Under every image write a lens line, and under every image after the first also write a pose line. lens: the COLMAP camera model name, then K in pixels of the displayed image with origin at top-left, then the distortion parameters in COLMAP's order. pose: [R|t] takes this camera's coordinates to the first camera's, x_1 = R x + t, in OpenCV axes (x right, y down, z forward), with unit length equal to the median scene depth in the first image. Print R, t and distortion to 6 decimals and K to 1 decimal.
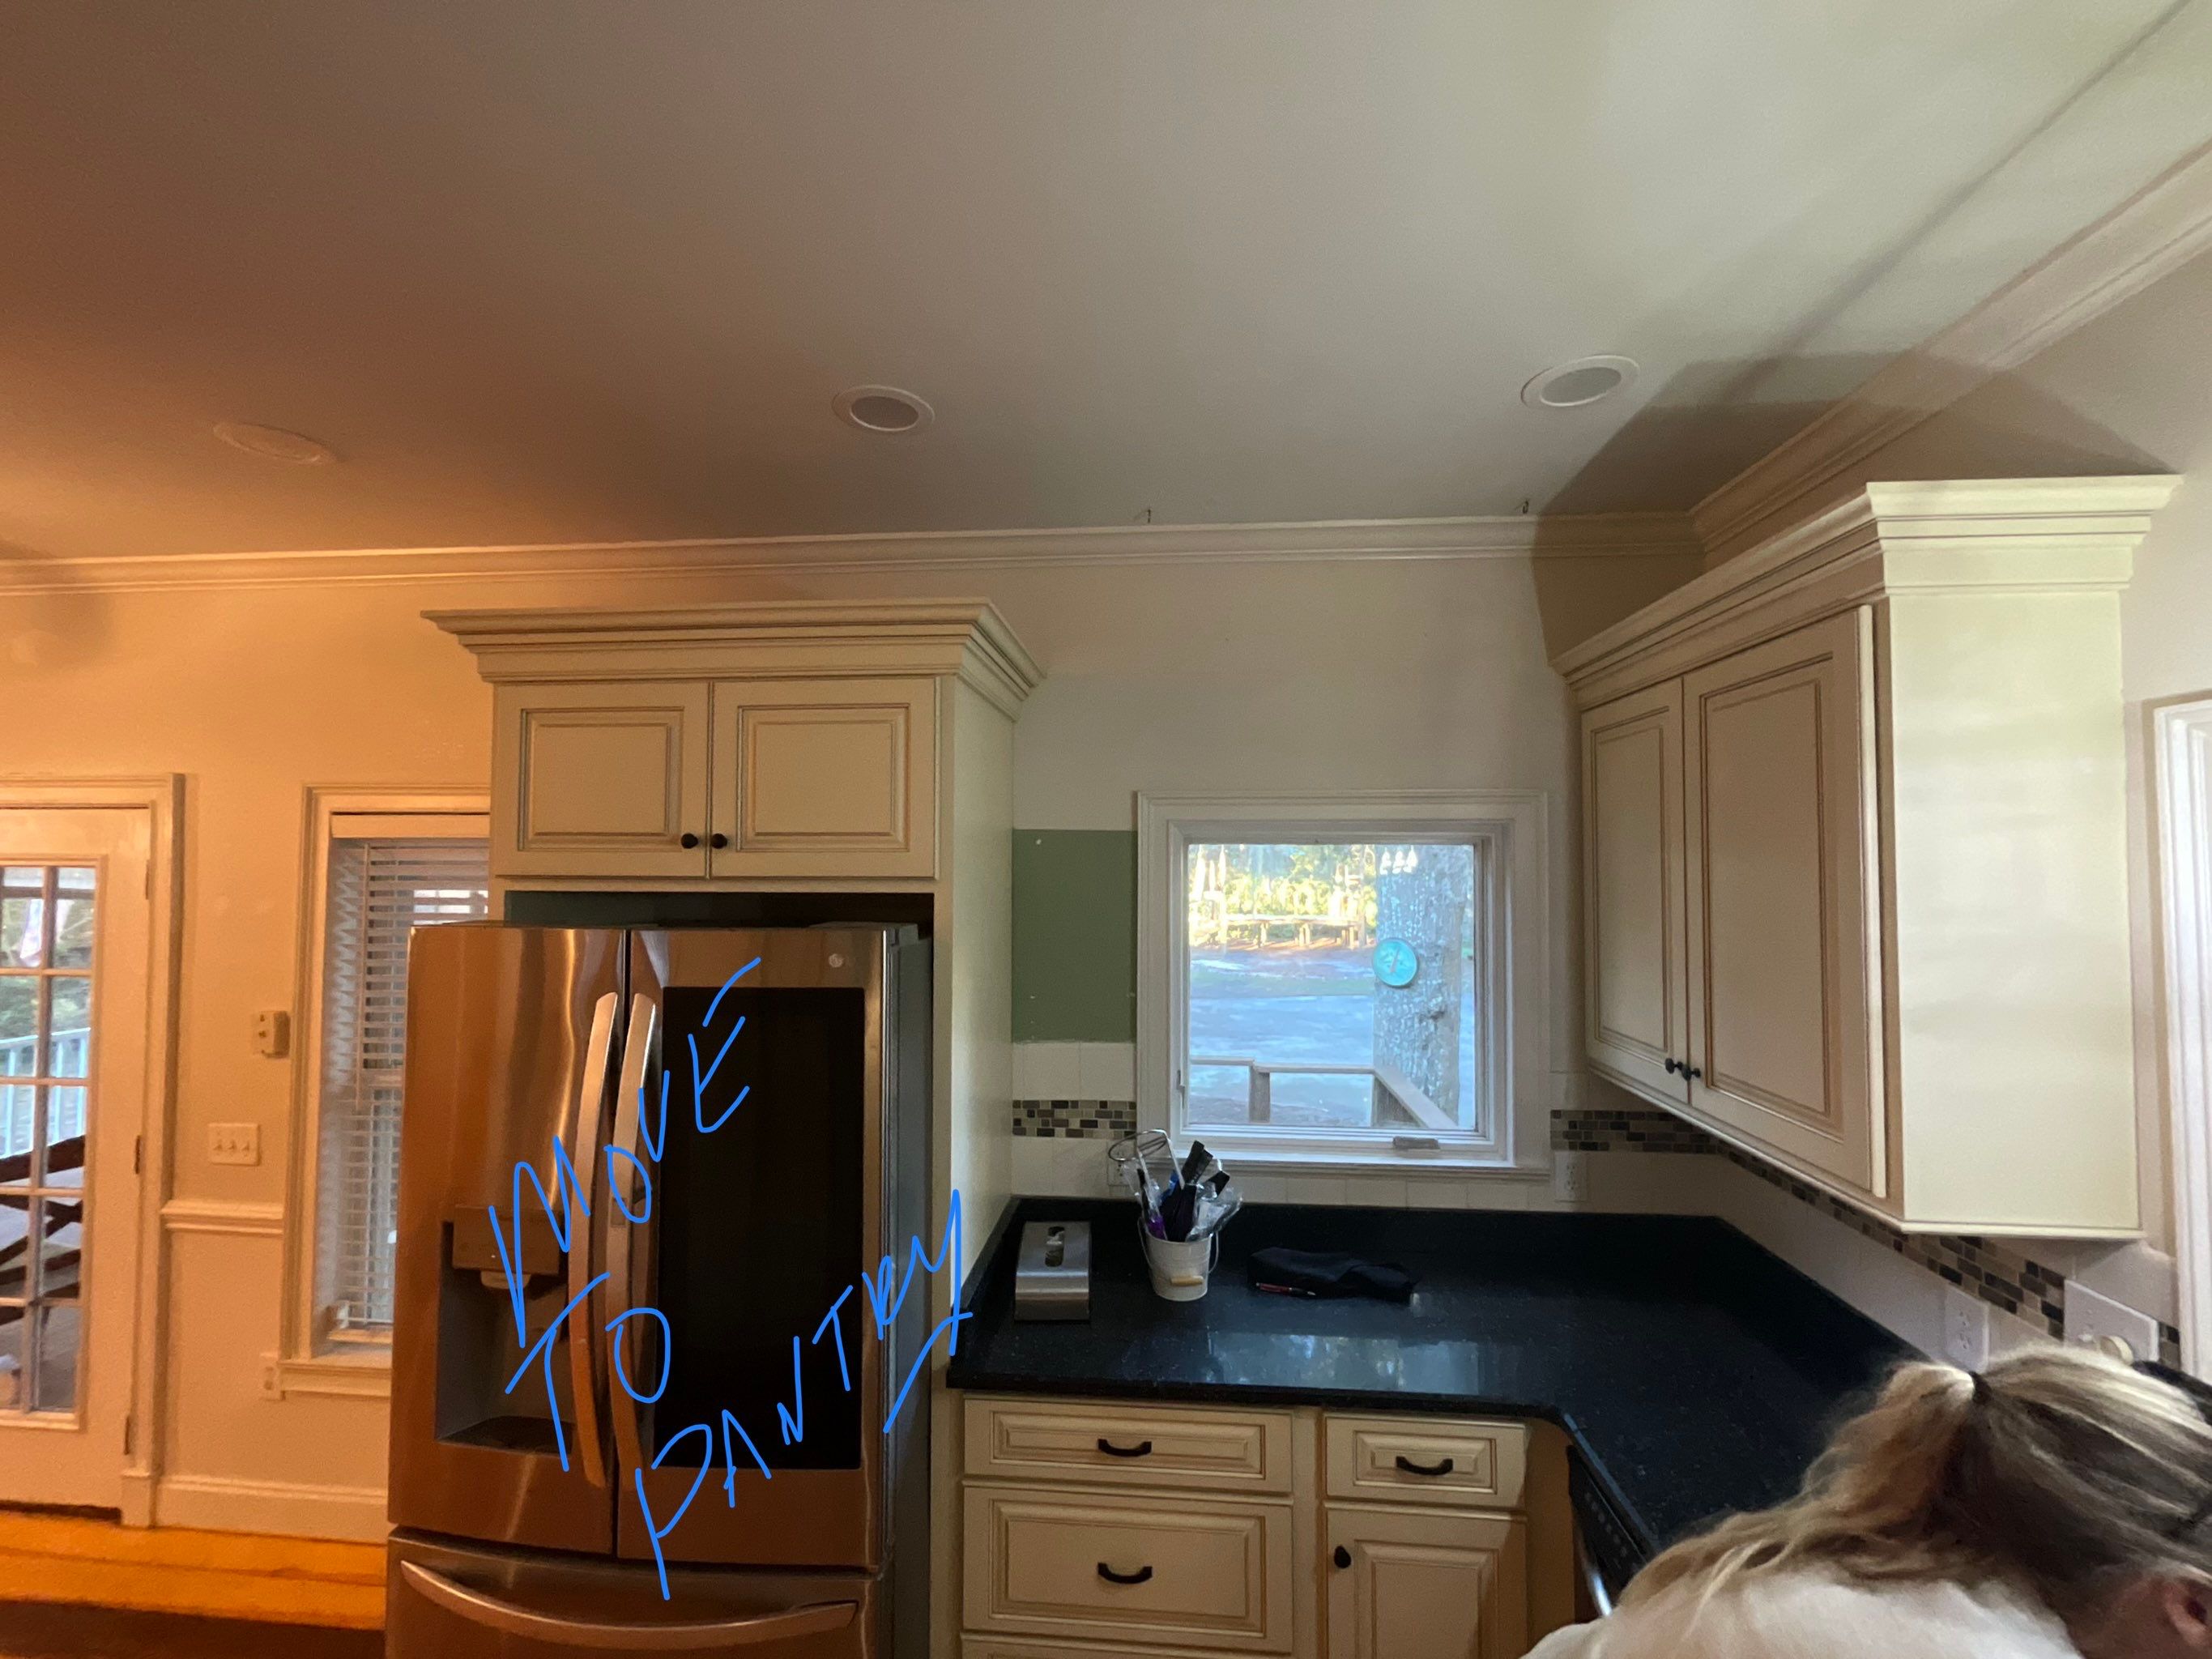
lens RADIAL K [[899.2, 0, 1101.7], [0, 899.2, 828.0], [0, 0, 1]] dist [-0.000809, -0.001560]
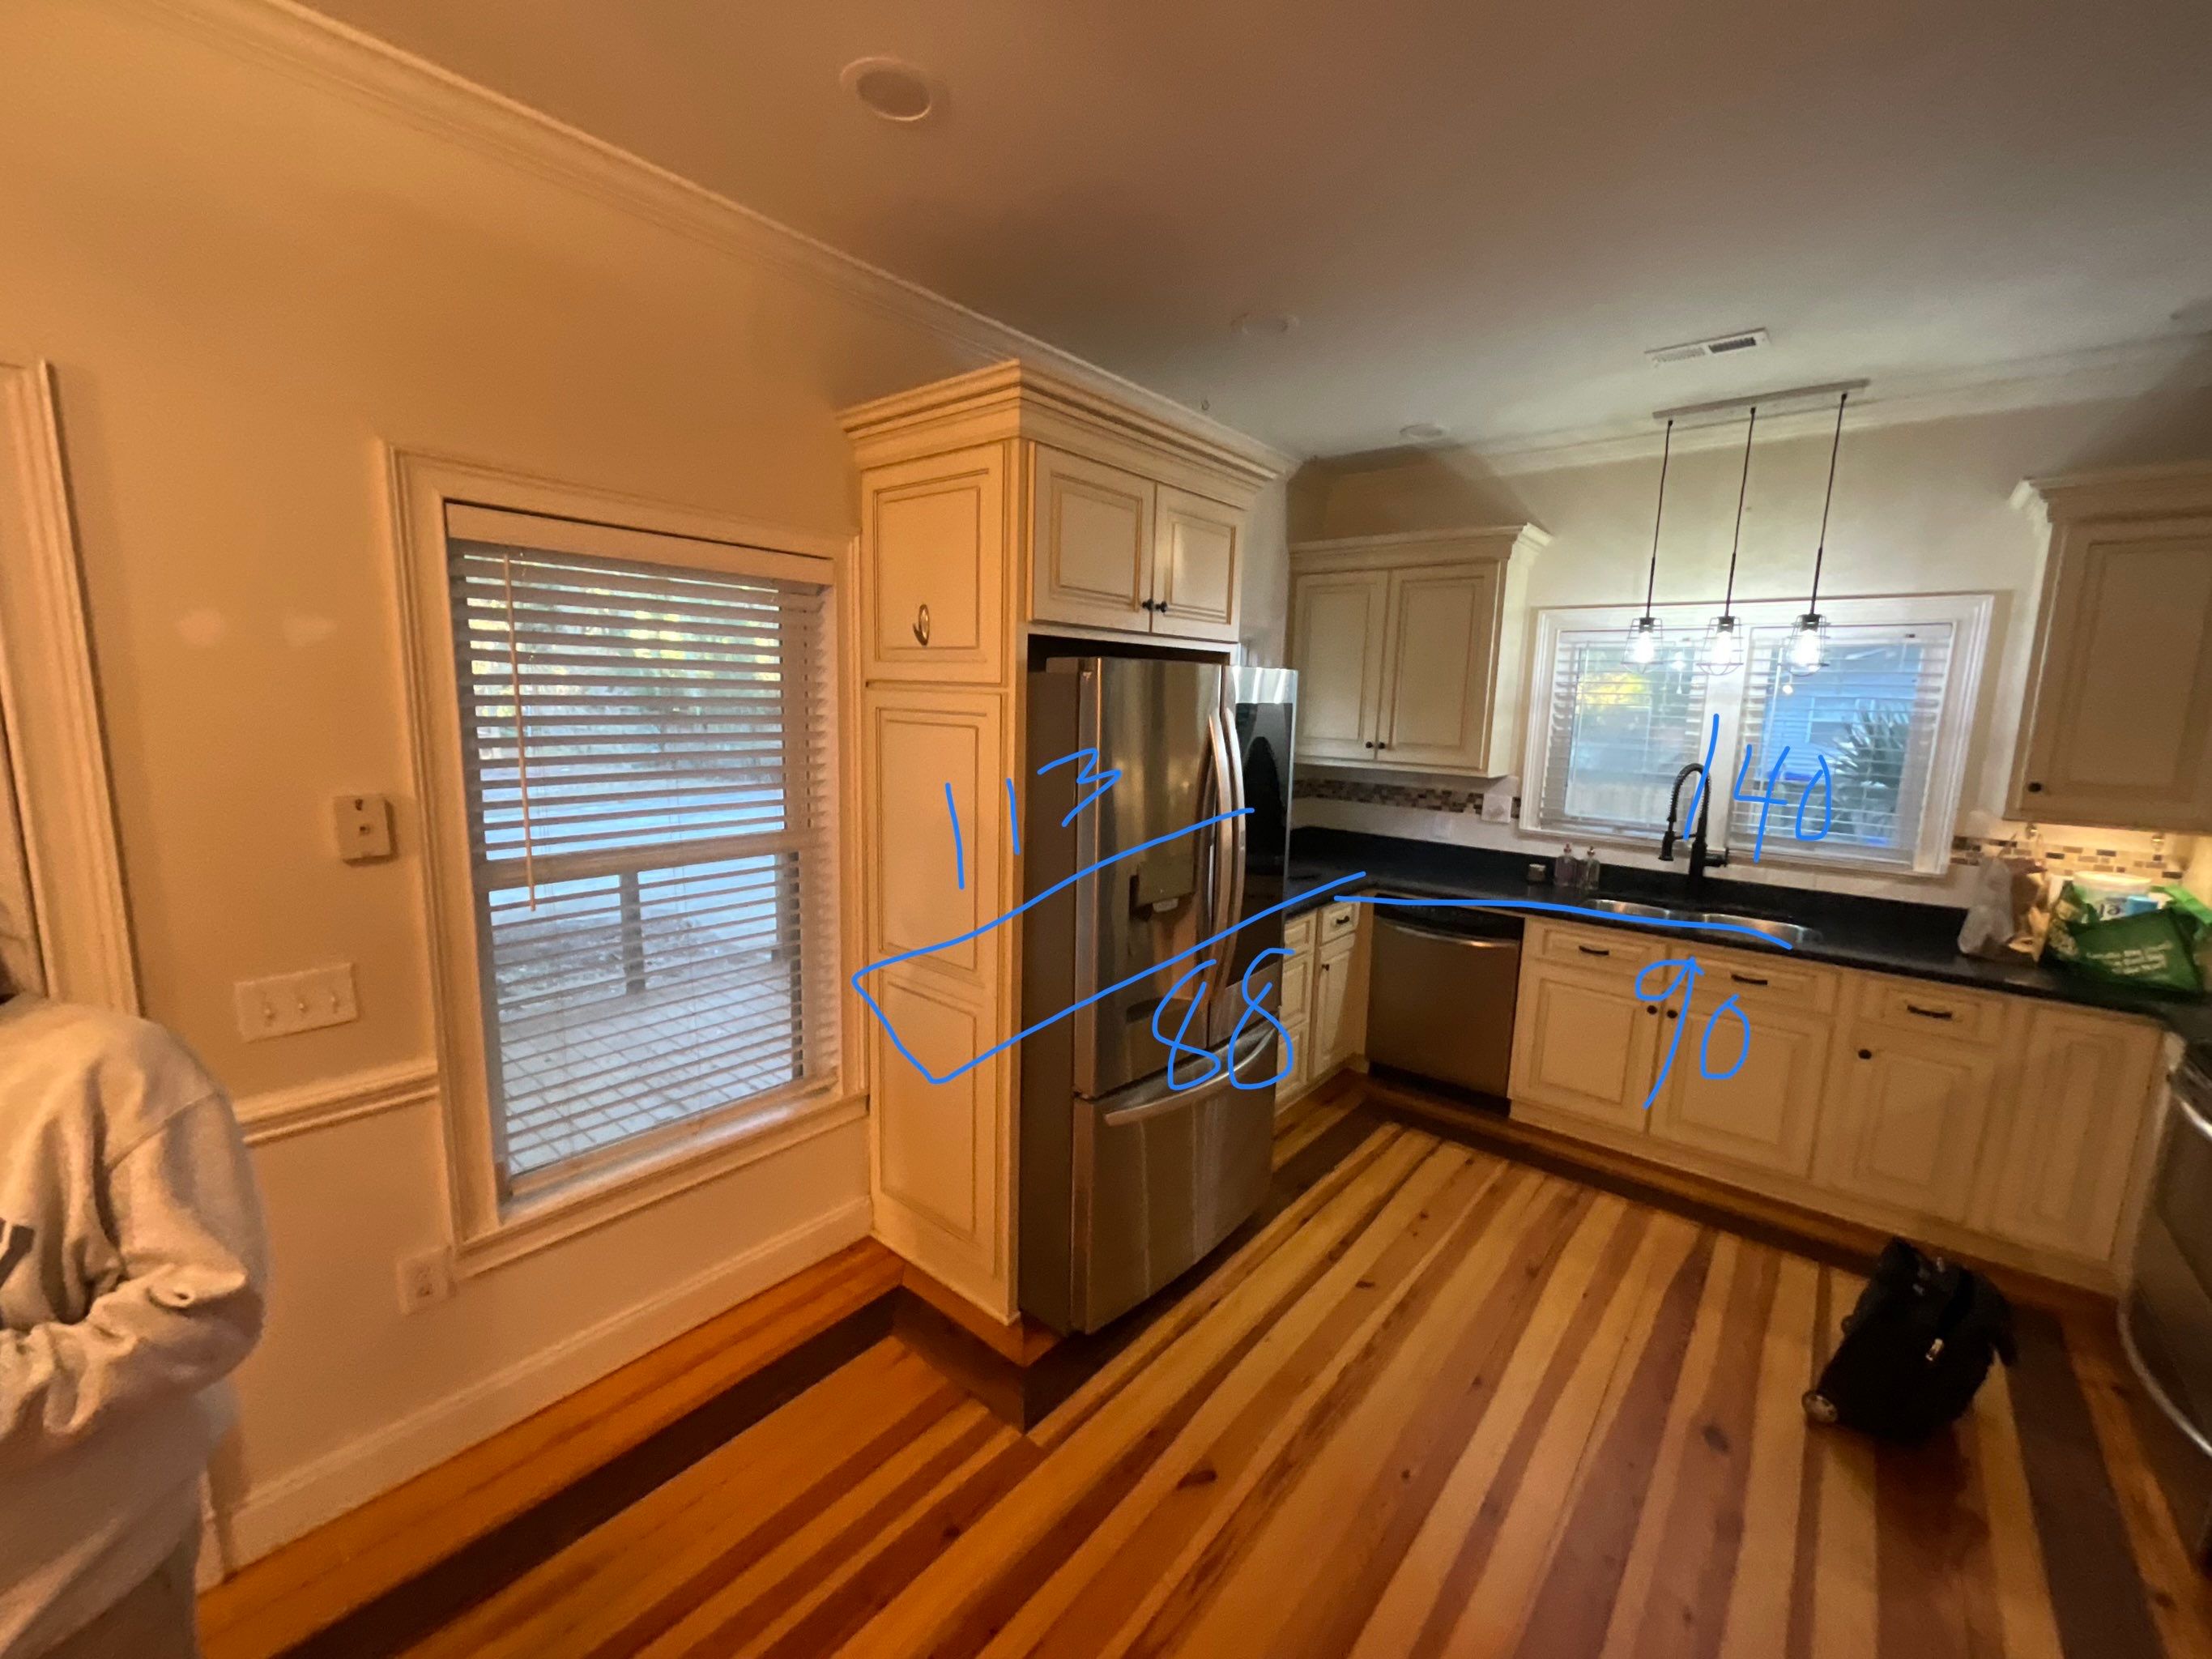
lens RADIAL K [[899.2, 0, 1102.0], [0, 899.2, 832.9], [0, 0, 1]] dist [-0.000809, -0.001560]
pose [[0.568228, -0.113659, 0.814984, -1.628217], [-0.060161, 0.982026, 0.178901, 0.112827], [-0.820669, -0.150687, 0.551177, 0.253144]]
